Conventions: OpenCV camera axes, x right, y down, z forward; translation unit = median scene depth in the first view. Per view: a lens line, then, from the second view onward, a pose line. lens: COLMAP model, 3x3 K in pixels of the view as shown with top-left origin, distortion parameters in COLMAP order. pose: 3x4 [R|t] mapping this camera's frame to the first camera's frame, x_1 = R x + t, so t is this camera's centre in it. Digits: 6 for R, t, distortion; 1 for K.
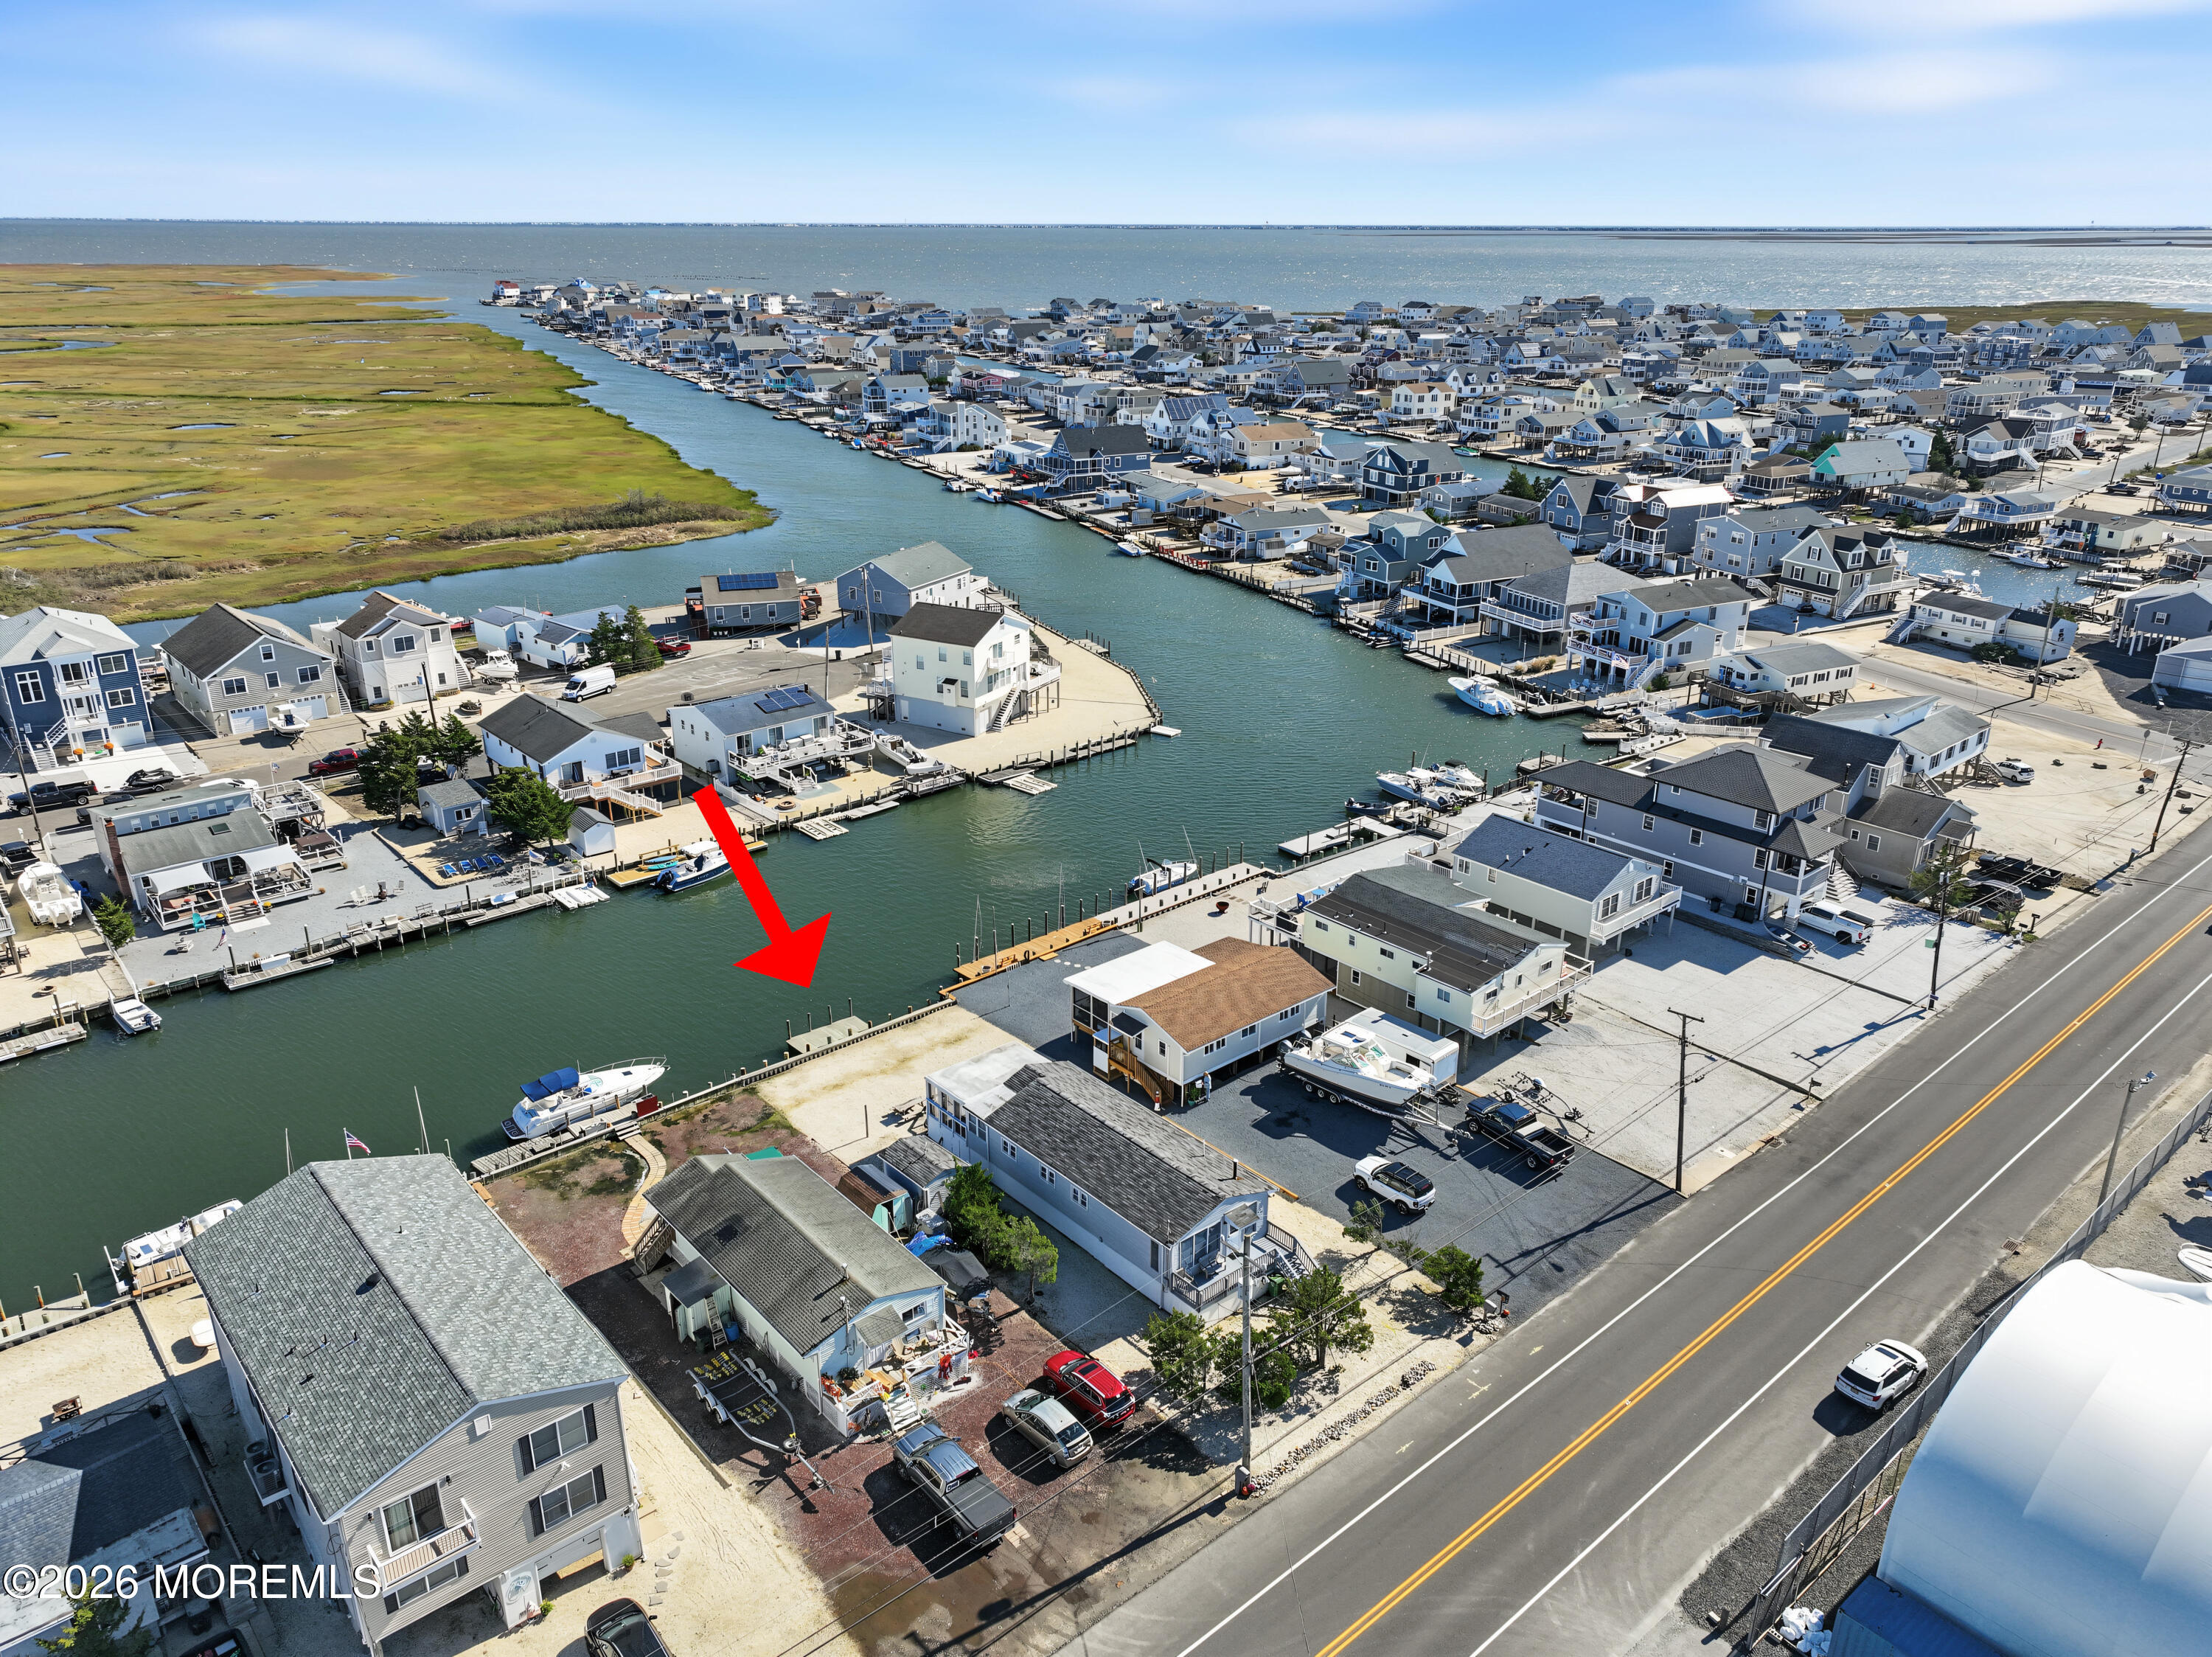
lens RADIAL K [[1551.9, 0, 1106.0], [0, 1551.9, 828.5], [0, 0, 1]] dist [0.007482, 0.002818]
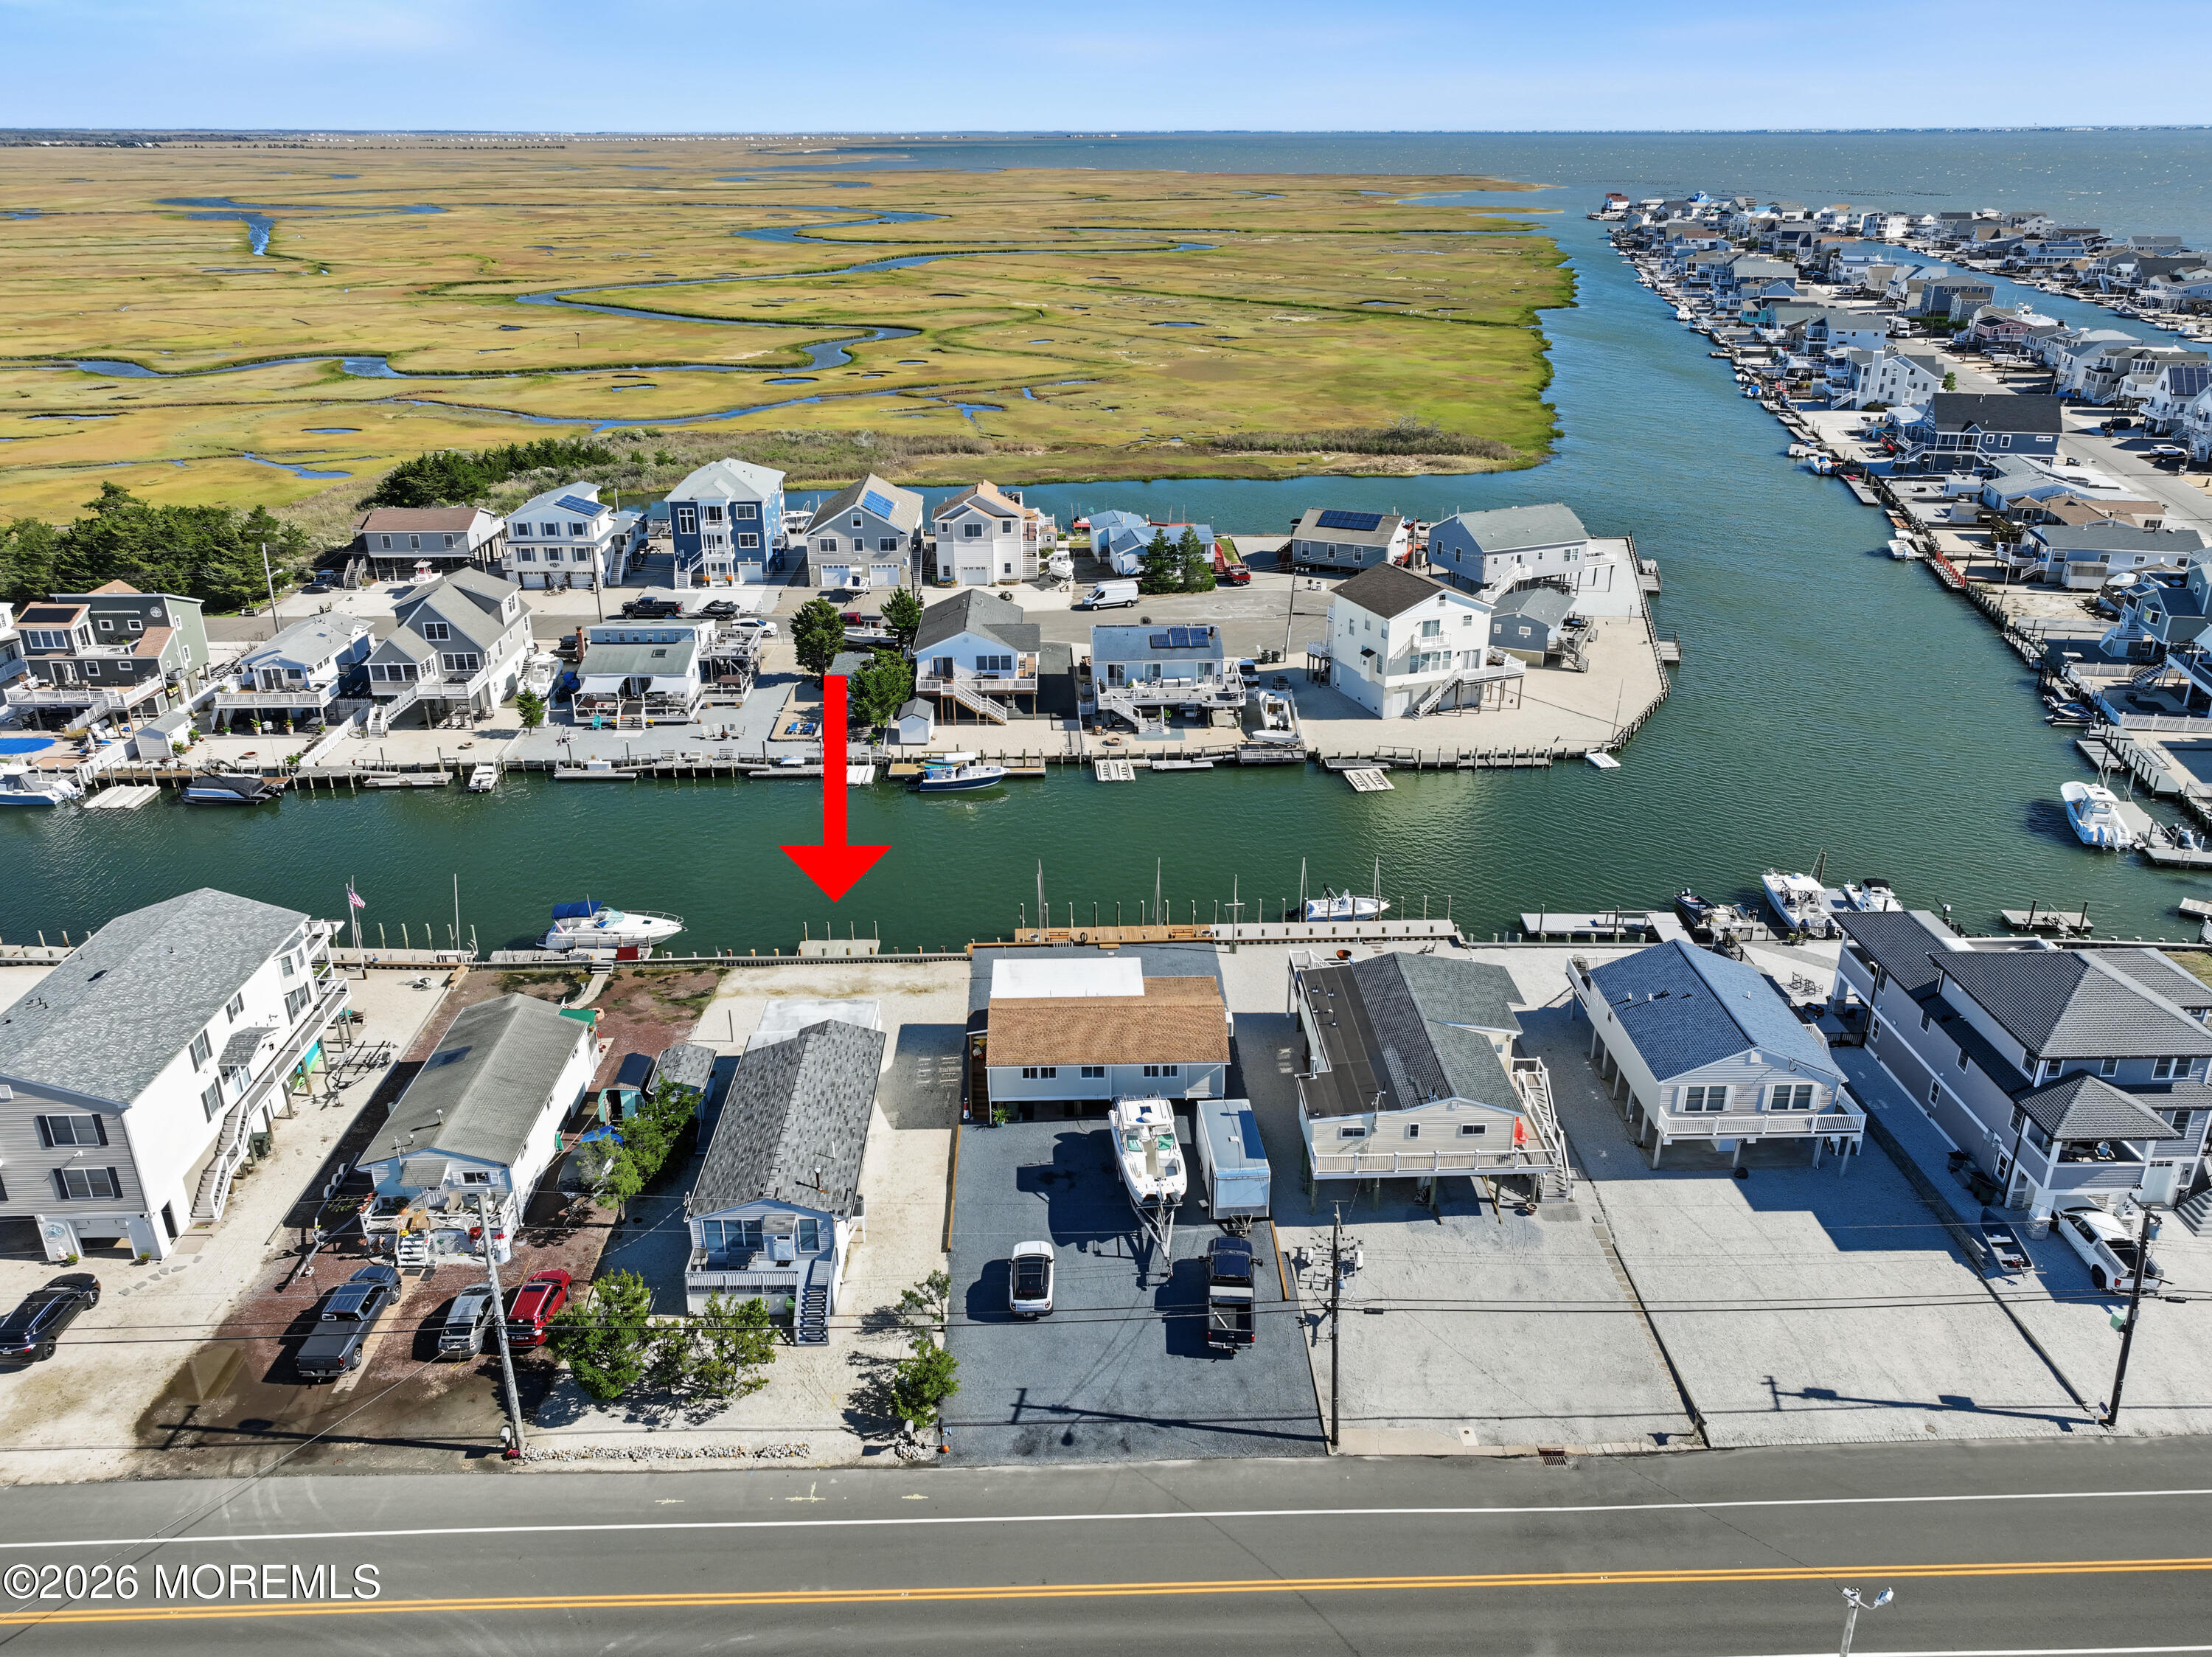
lens RADIAL K [[1627.4, 0, 1105.8], [0, 1627.4, 867.2], [0, 0, 1]] dist [0.002728, 0.008472]
pose [[0.772946, 0.257377, -0.579923, 0.408667], [-0.226228, 0.965749, 0.127084, -0.068323], [0.592769, 0.032966, 0.804698, 0.176705]]
